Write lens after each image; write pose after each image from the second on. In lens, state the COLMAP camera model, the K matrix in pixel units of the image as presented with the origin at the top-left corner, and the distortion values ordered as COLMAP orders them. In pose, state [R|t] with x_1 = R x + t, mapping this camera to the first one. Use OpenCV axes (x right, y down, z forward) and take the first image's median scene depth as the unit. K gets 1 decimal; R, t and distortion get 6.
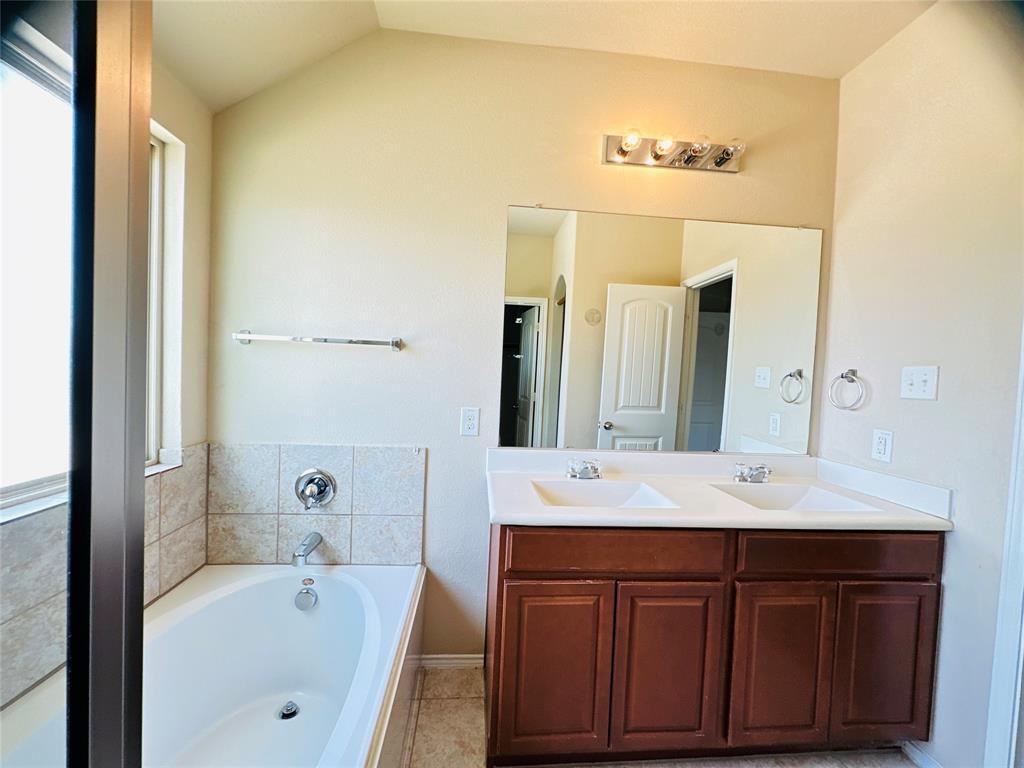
lens RADIAL K [[411.3, 0, 511.7], [0, 411.3, 386.0], [0, 0, 1]] dist [-0.000186, 0.000058]
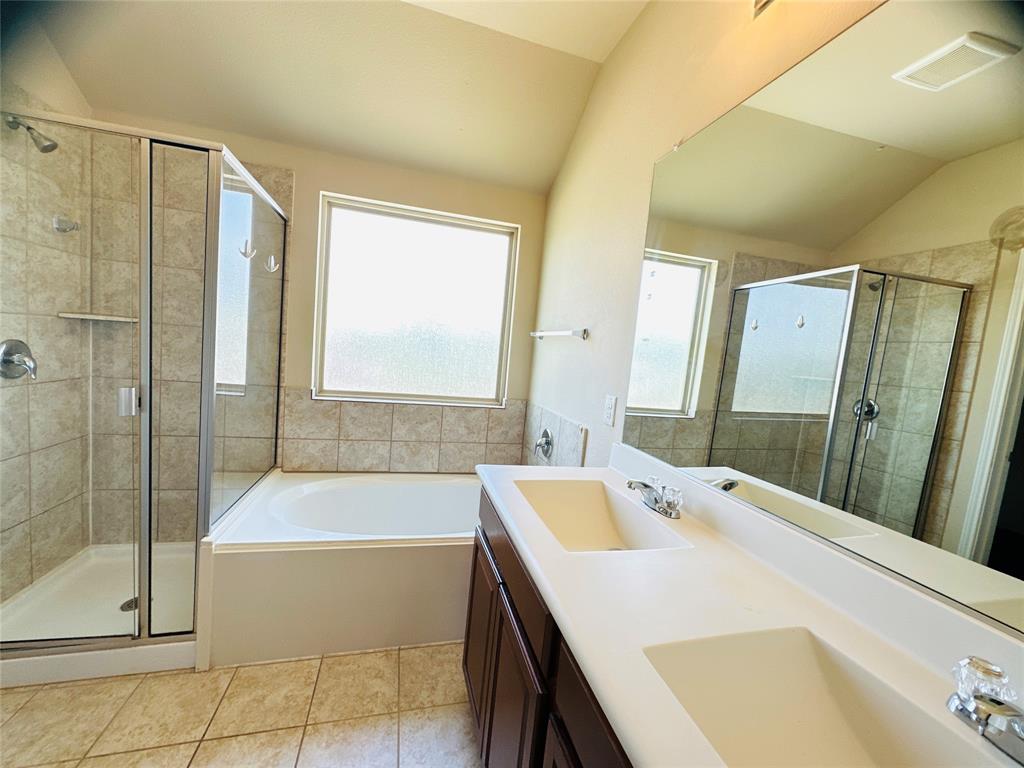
lens RADIAL K [[411.3, 0, 510.2], [0, 411.3, 387.2], [0, 0, 1]] dist [-0.000186, 0.000058]
pose [[0.169876, 0.066330, -0.983231, 0.888996], [-0.116709, 0.992065, 0.046762, 0.017009], [0.978530, 0.106808, 0.176270, 0.671364]]
